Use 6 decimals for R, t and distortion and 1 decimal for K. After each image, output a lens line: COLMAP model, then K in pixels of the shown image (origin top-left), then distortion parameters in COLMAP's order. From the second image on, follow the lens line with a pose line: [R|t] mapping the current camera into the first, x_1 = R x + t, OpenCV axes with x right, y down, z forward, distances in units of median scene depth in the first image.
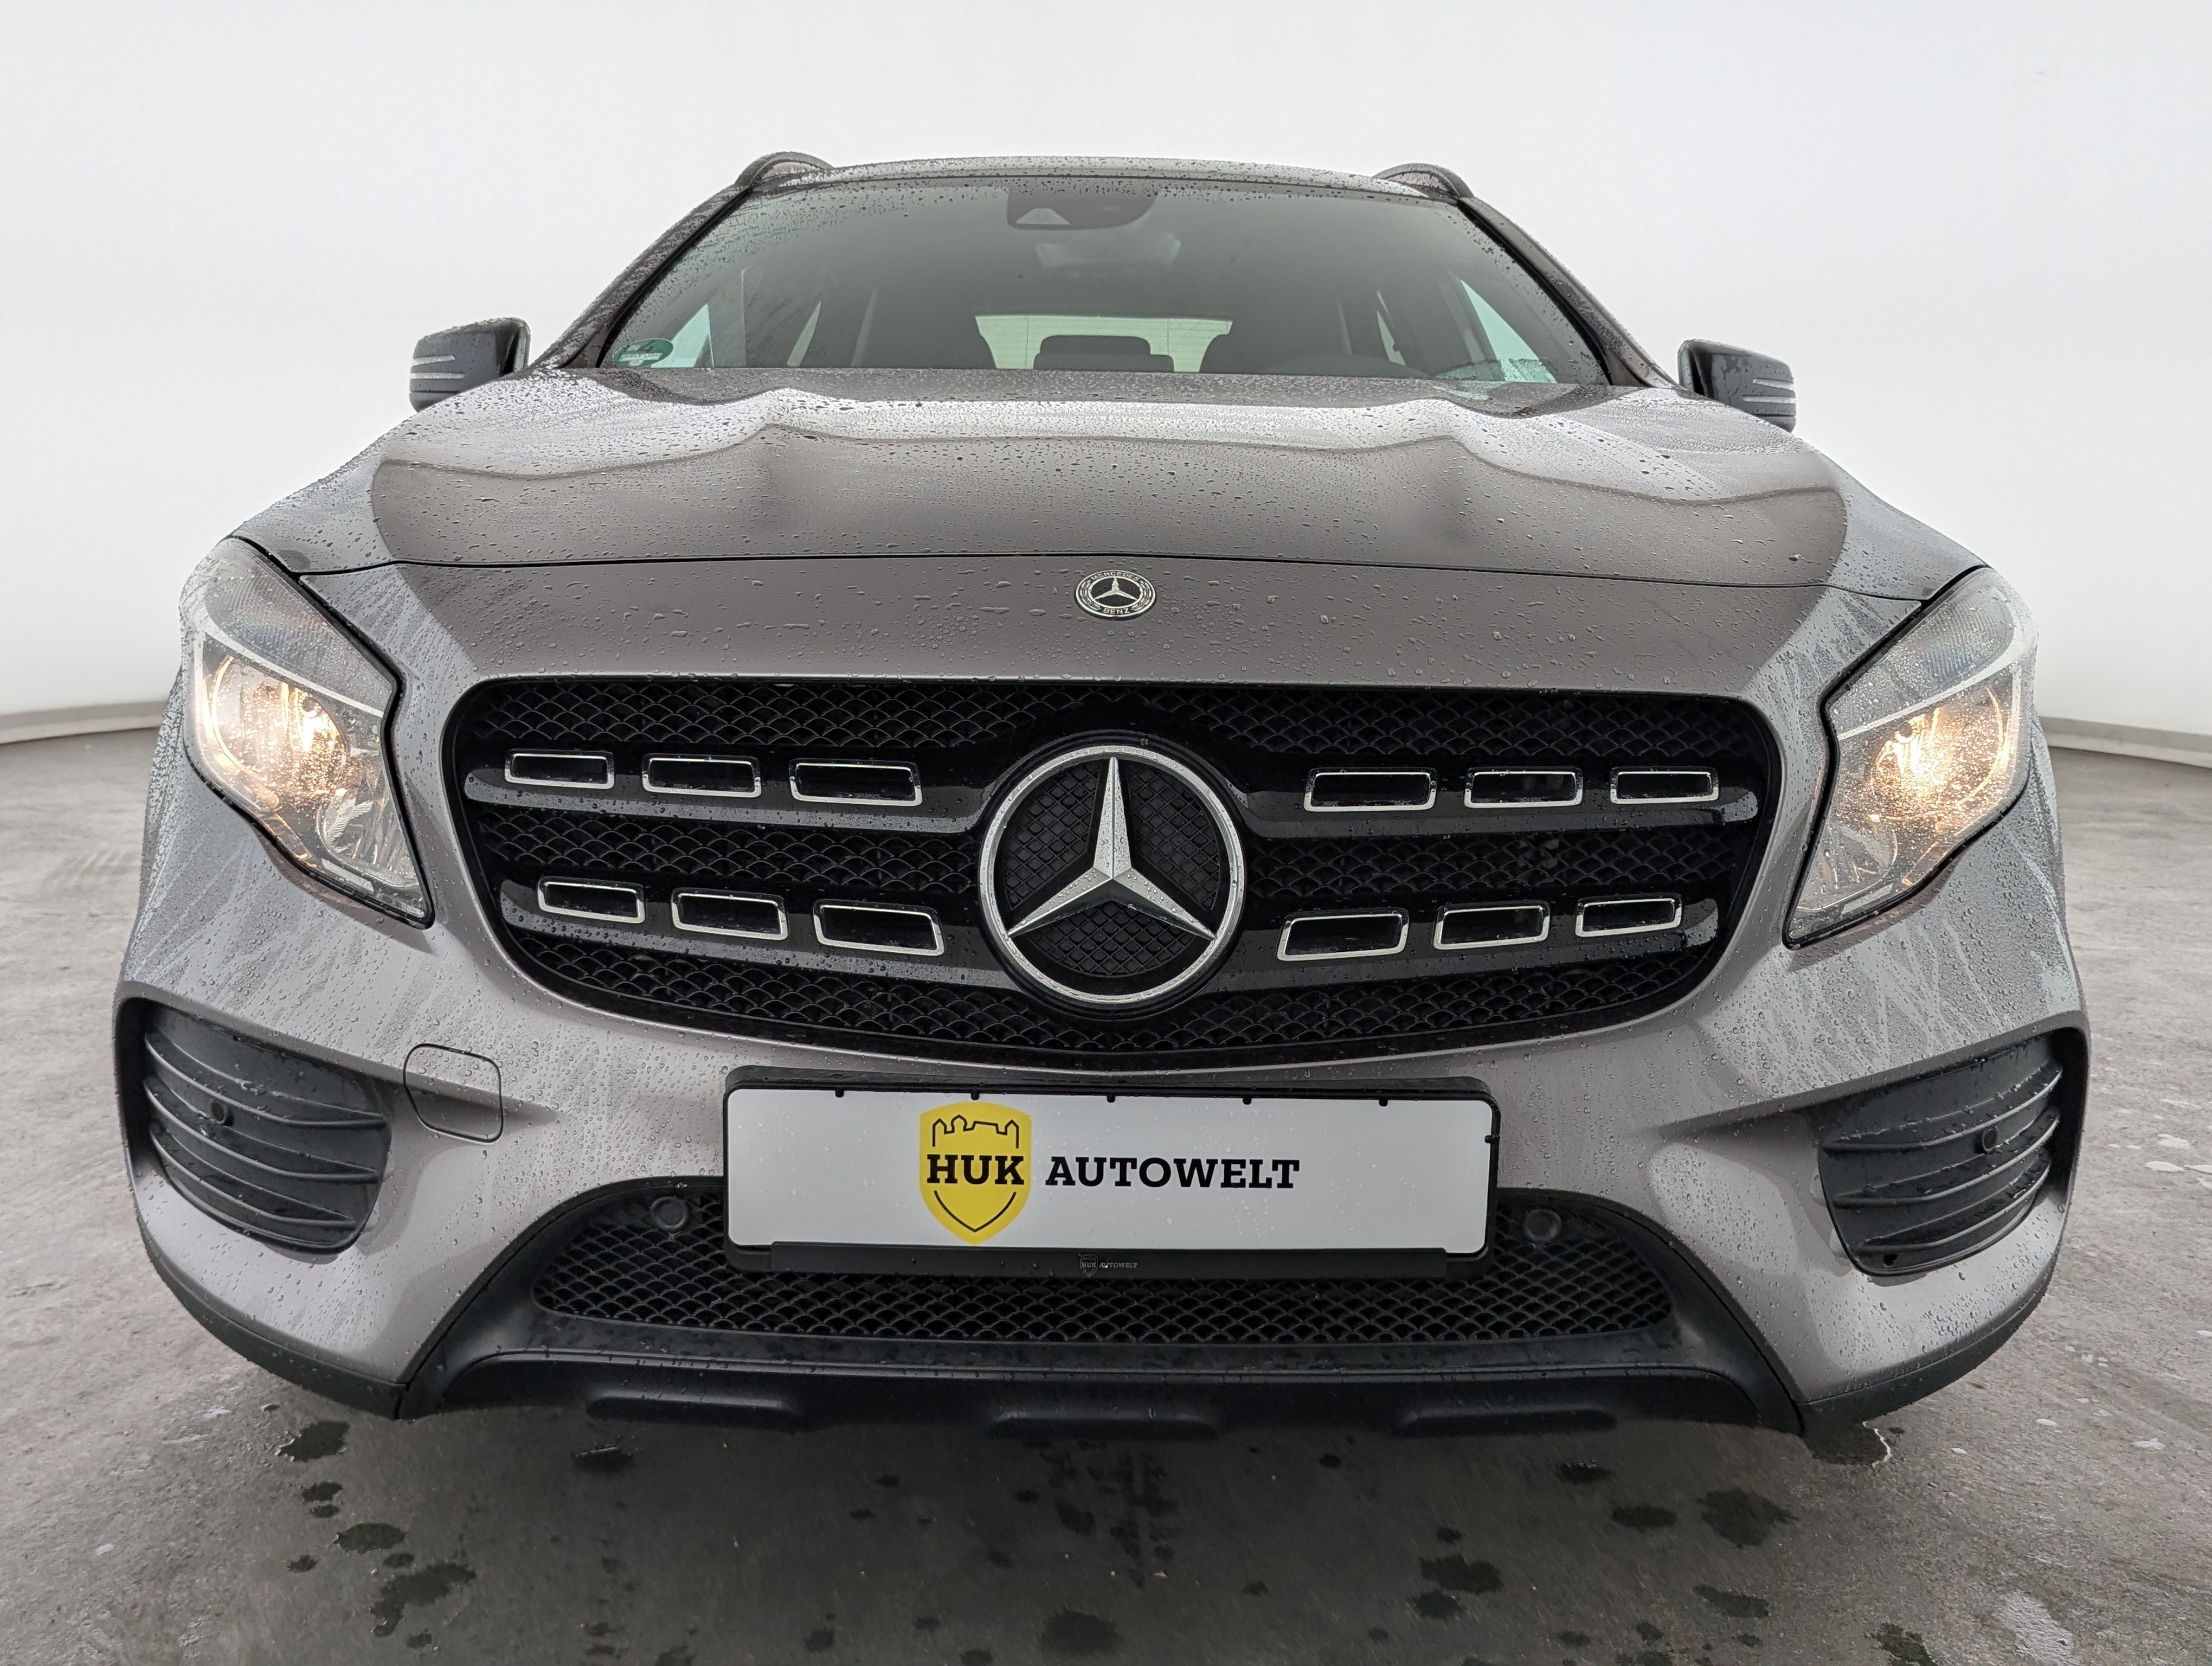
lens RADIAL K [[2036.3, 0, 1081.3], [0, 2036.3, 876.3], [0, 0, 1]] dist [0.038688, 0.000000]
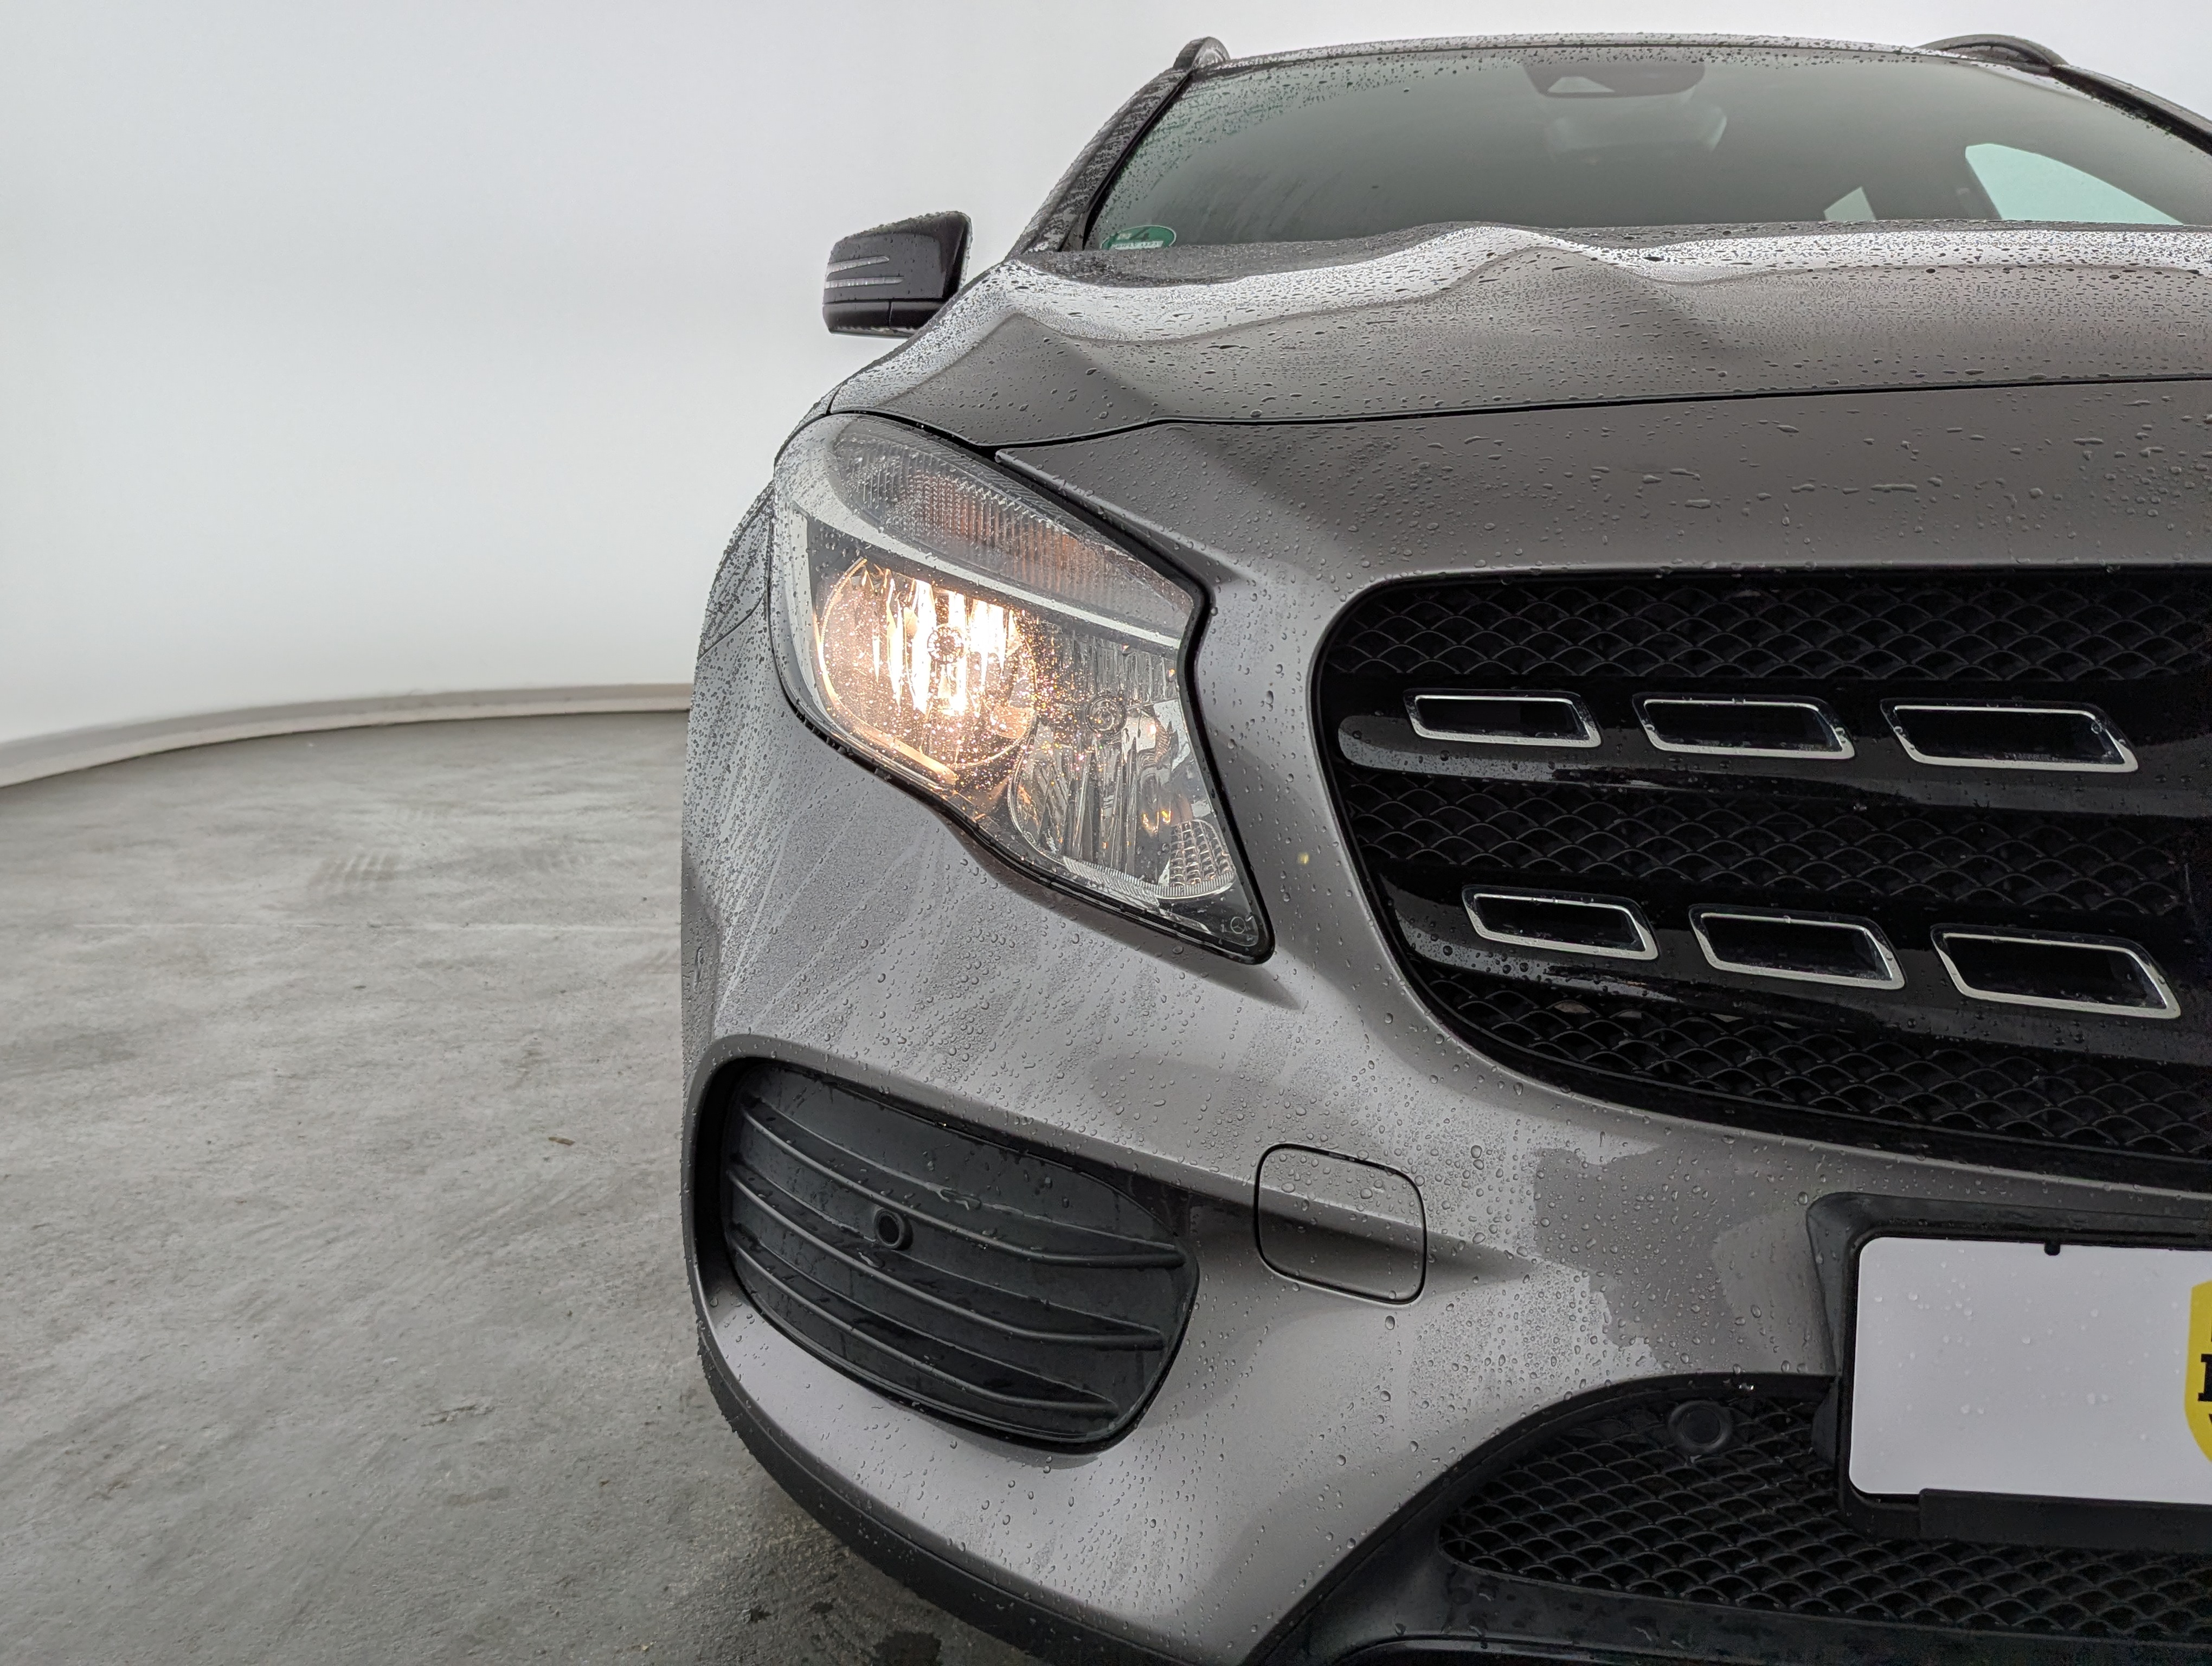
lens RADIAL K [[2036.3, 0, 1093.2], [0, 2036.3, 818.9], [0, 0, 1]] dist [0.038688, 0.000000]
pose [[0.998833, 0.001387, -0.048268, -0.333001], [-0.002932, 0.999485, -0.031966, 0.000219], [0.048199, 0.032070, 0.998323, 0.335638]]
